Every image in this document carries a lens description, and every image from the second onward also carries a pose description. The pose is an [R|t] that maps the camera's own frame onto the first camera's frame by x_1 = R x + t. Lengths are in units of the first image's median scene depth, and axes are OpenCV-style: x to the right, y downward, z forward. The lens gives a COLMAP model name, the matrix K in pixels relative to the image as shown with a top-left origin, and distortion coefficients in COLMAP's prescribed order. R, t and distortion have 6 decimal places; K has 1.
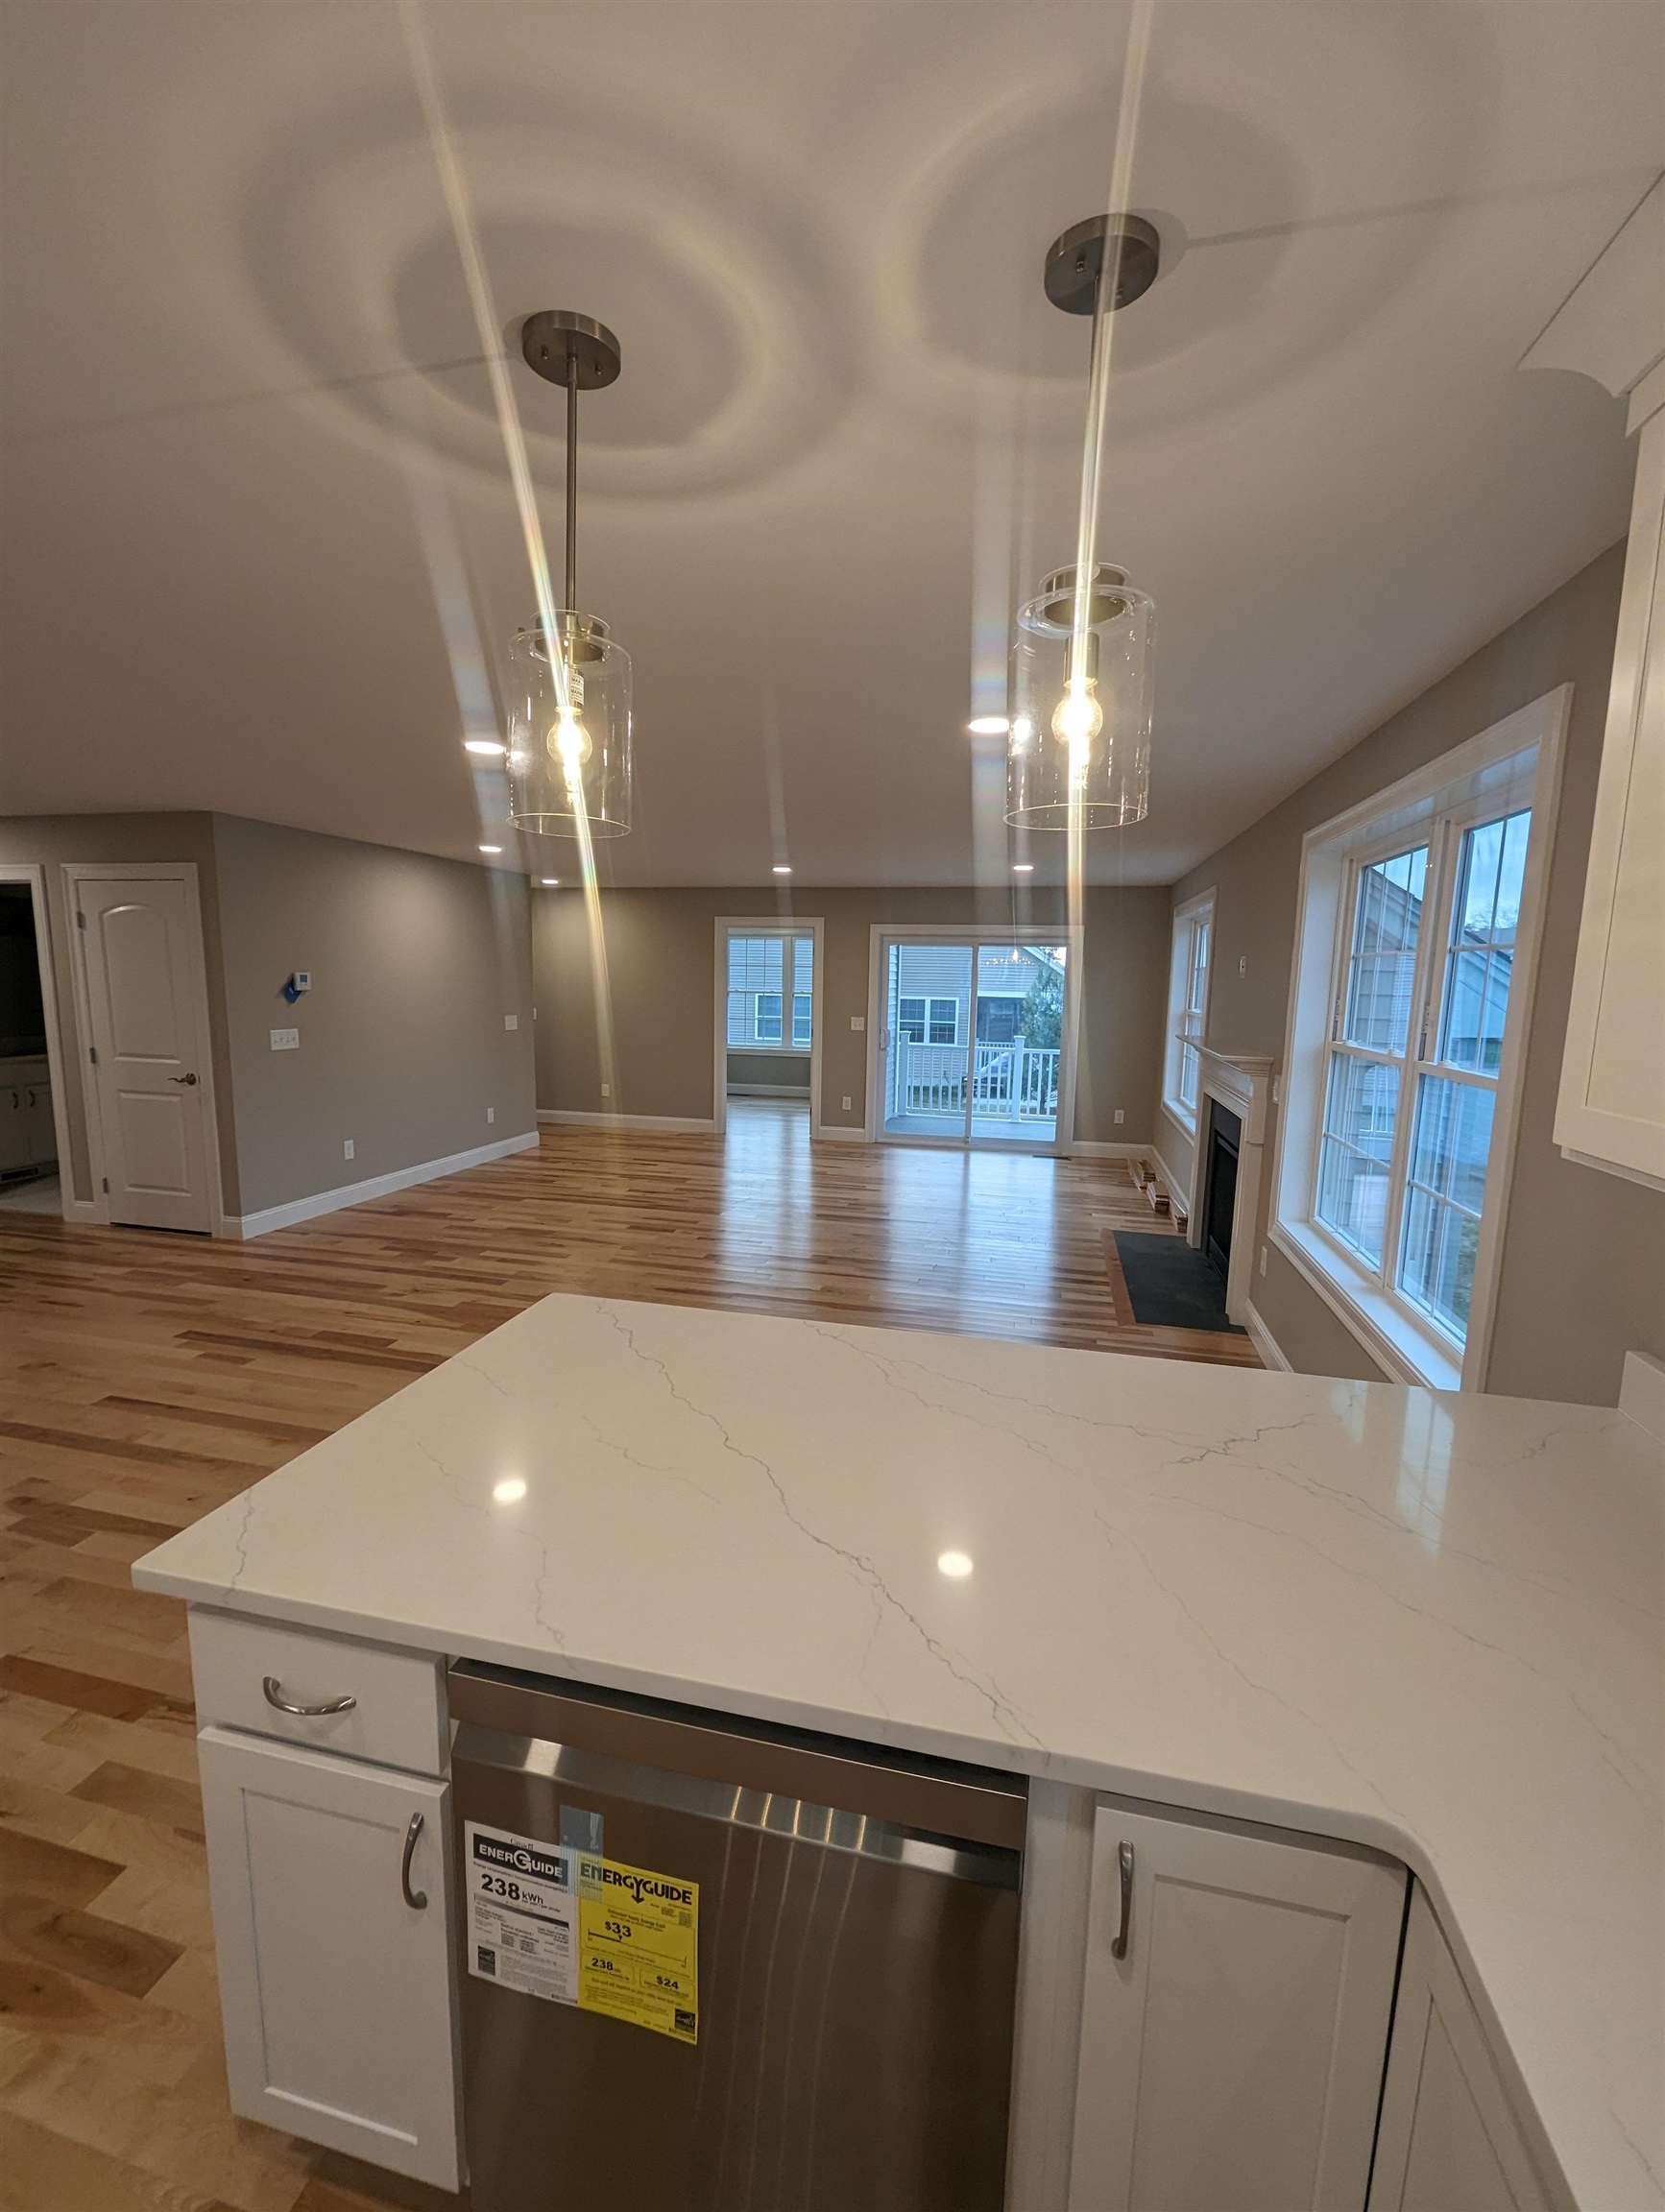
lens RADIAL K [[915.9, 0, 834.0], [0, 915.9, 1102.2], [0, 0, 1]] dist [-0.010675, 0.000679]
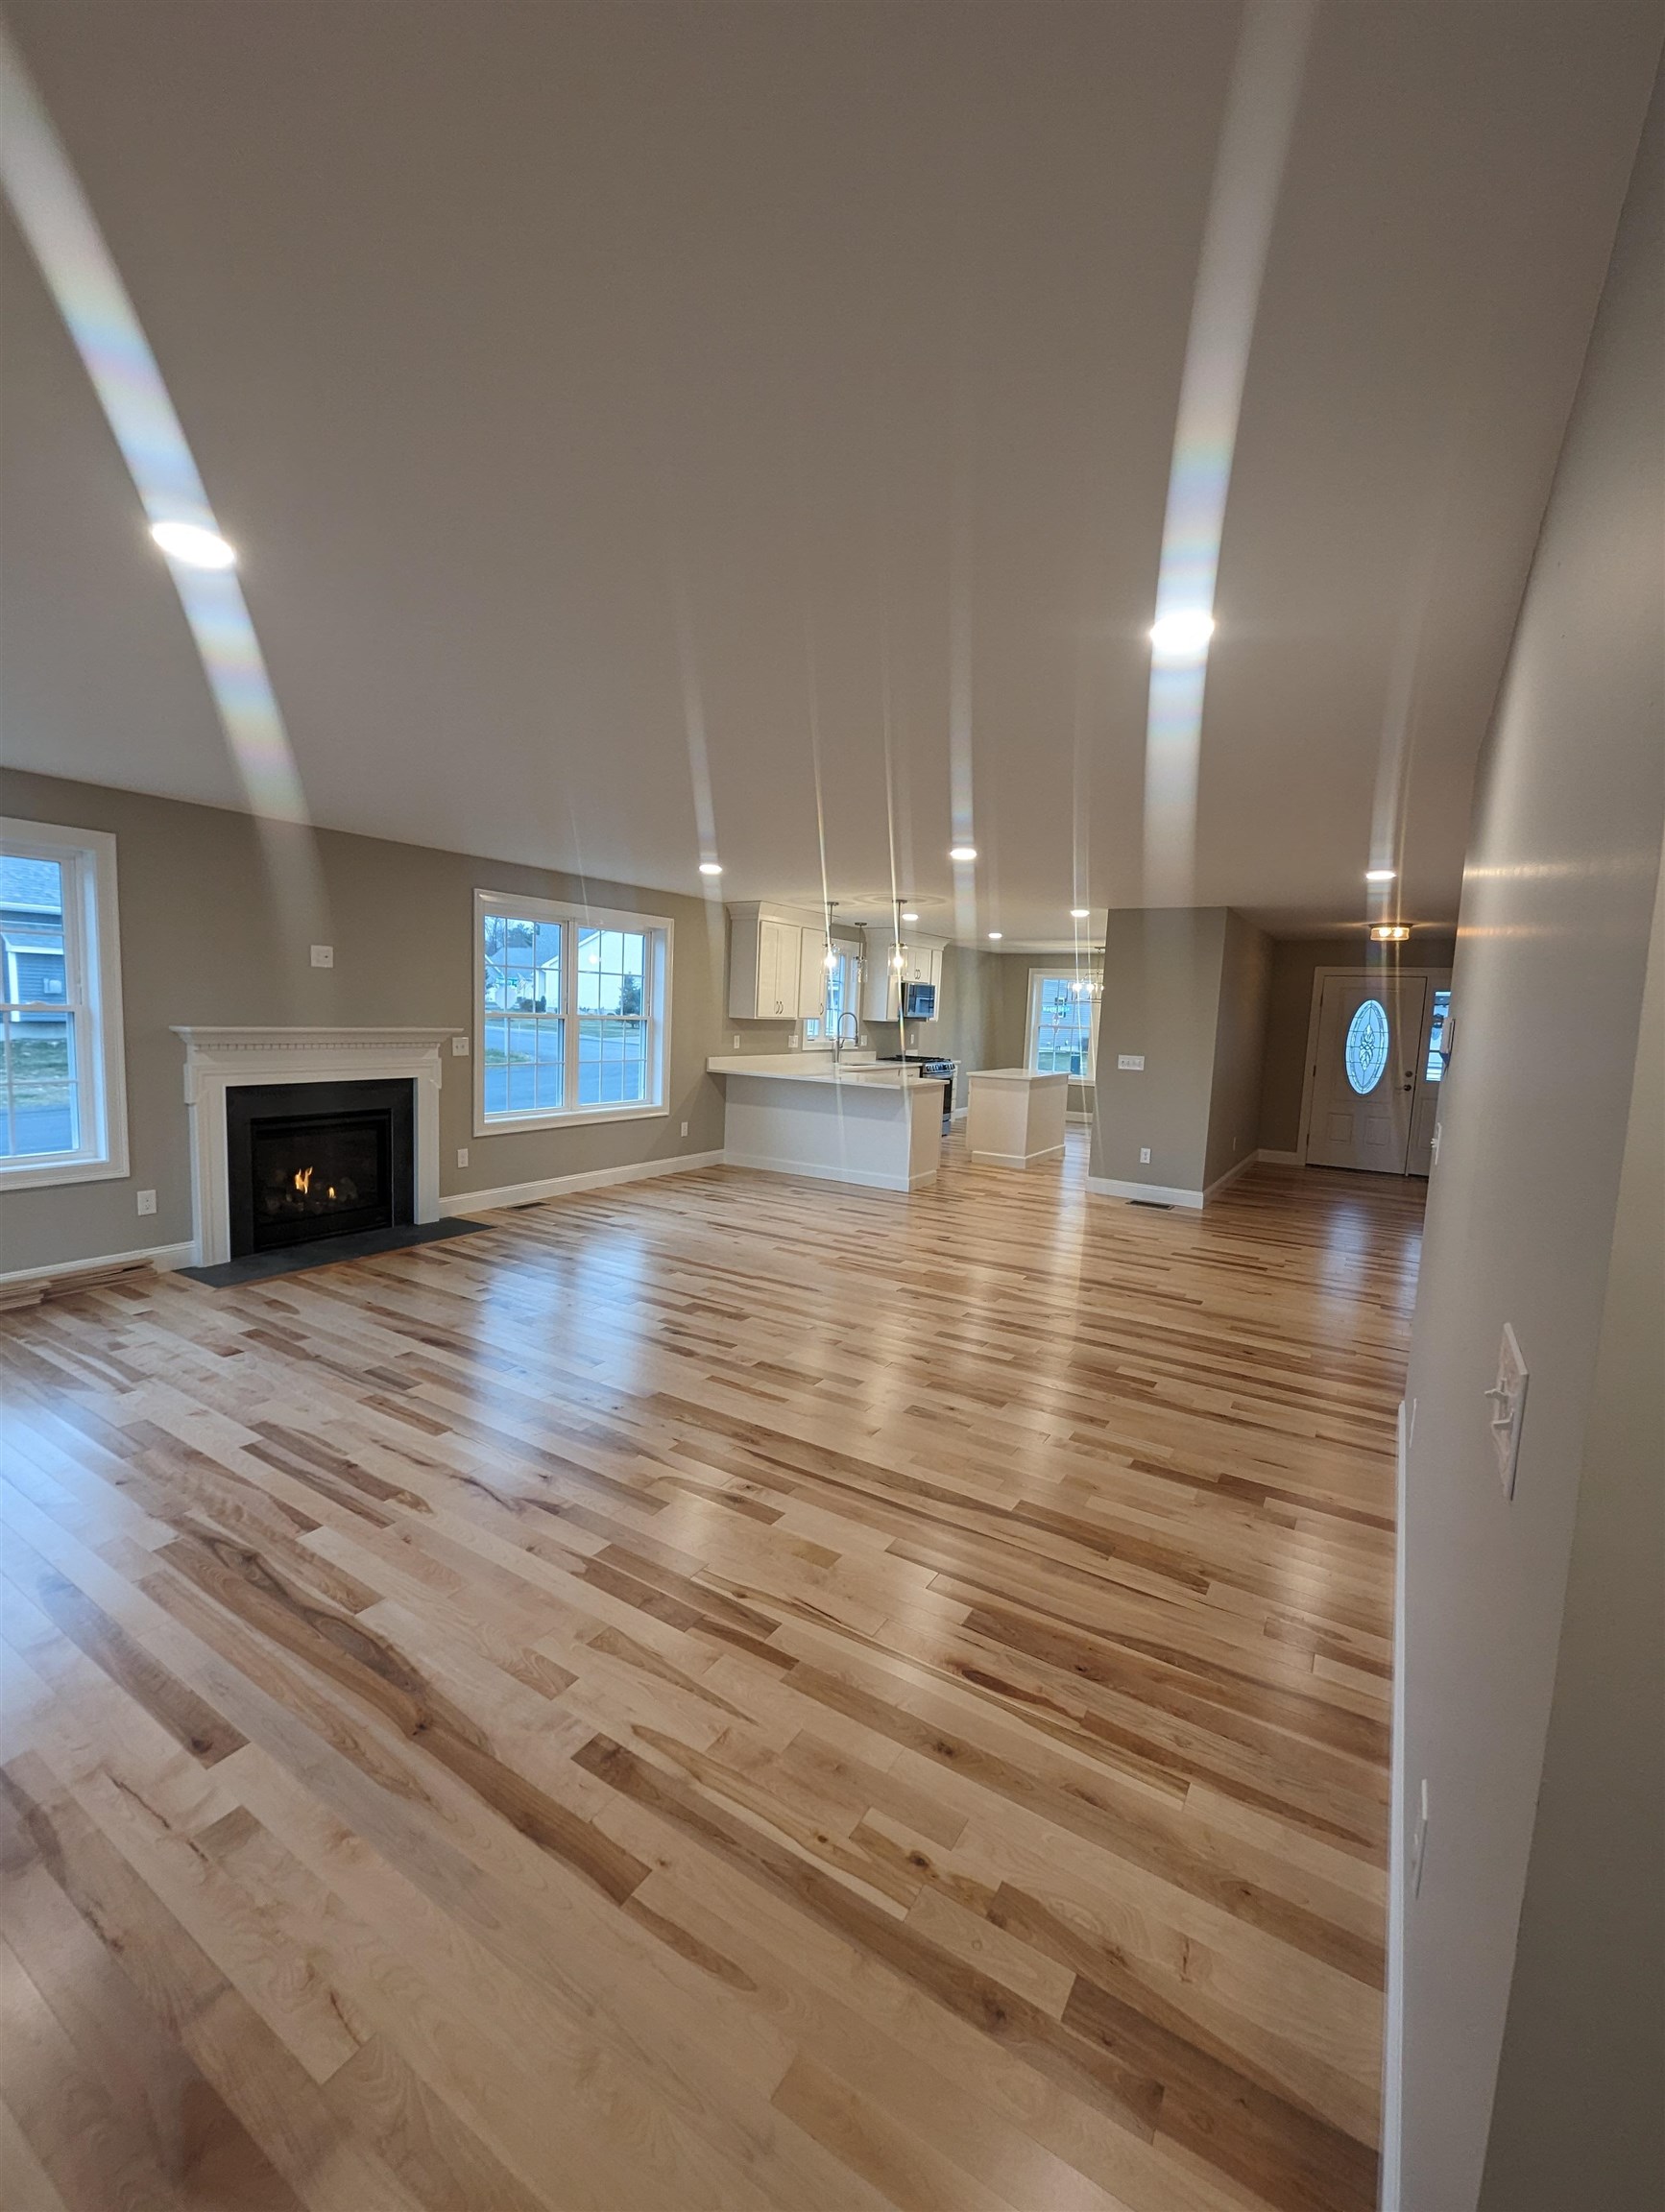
lens RADIAL K [[915.9, 0, 838.5], [0, 915.9, 1102.8], [0, 0, 1]] dist [-0.010675, 0.000679]
pose [[-0.945400, -0.092272, 0.312579, -0.320458], [-0.016339, 0.971297, 0.237308, -0.156673], [-0.325504, 0.219243, -0.919771, 1.177358]]
